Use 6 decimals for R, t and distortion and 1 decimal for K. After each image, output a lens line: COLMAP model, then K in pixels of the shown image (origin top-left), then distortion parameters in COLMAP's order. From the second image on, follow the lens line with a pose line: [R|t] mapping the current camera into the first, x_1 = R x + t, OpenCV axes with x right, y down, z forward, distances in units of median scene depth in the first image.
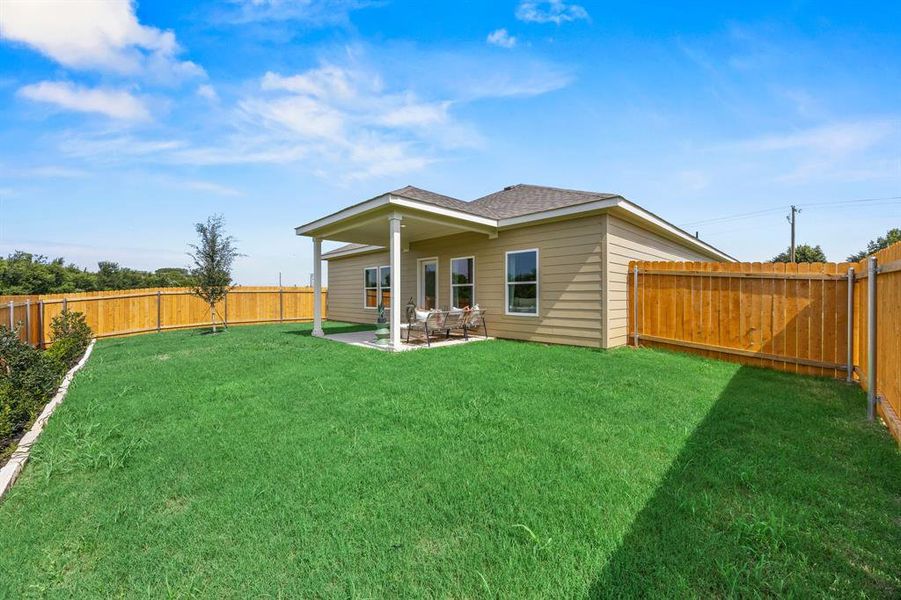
lens RADIAL K [[330.4, 0, 442.2], [0, 330.4, 299.1], [0, 0, 1]] dist [-0.001226, -0.000080]
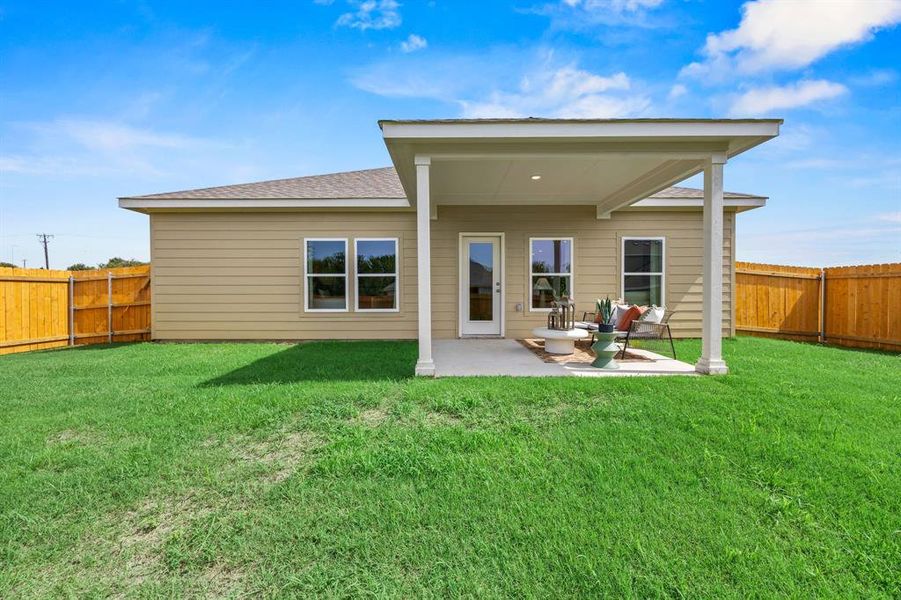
lens RADIAL K [[330.4, 0, 448.0], [0, 330.4, 292.8], [0, 0, 1]] dist [-0.001226, -0.000080]
pose [[0.711809, -0.006743, 0.702341, -0.601809], [0.007555, 0.999970, 0.001944, -0.003991], [-0.702333, 0.003922, 0.711838, 0.592336]]
